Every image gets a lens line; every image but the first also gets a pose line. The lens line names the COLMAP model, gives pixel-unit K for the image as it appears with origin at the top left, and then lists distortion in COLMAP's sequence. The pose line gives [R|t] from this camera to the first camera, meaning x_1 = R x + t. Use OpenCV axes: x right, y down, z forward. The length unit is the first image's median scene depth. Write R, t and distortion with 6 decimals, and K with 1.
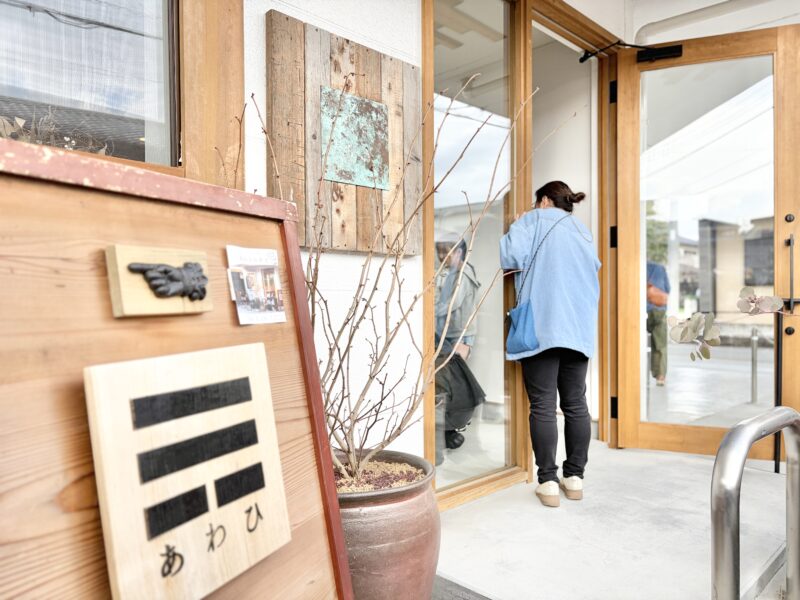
lens RADIAL K [[605.3, 0, 400.0], [0, 605.3, 300.0], [0, 0, 1]] dist [-0.000207, 0.000056]
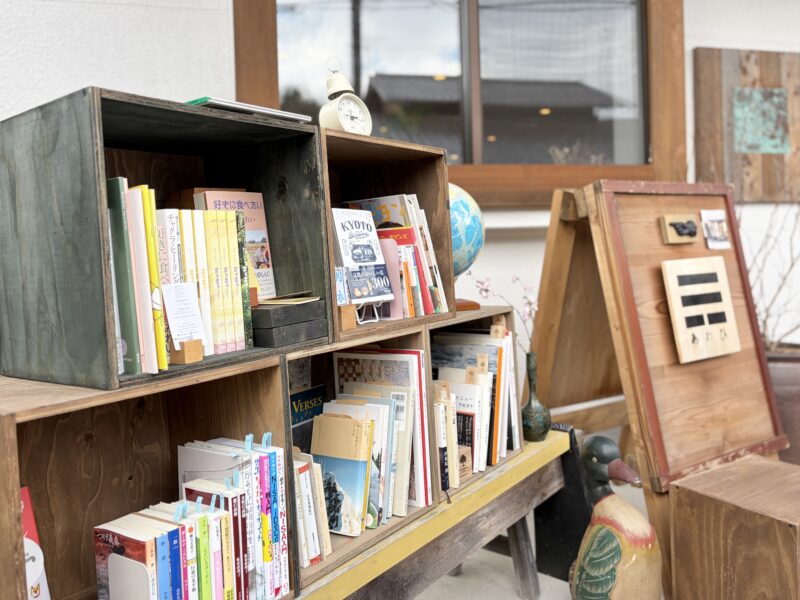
lens RADIAL K [[663.8, 0, 400.1], [0, 663.8, 267.8], [0, 0, 1]] dist [-0.001186, 0.000989]
pose [[0.849559, -0.022414, -0.527018, 0.035197], [0.034101, 0.999341, 0.012471, 0.042996], [0.526391, -0.028567, 0.849763, -1.521409]]
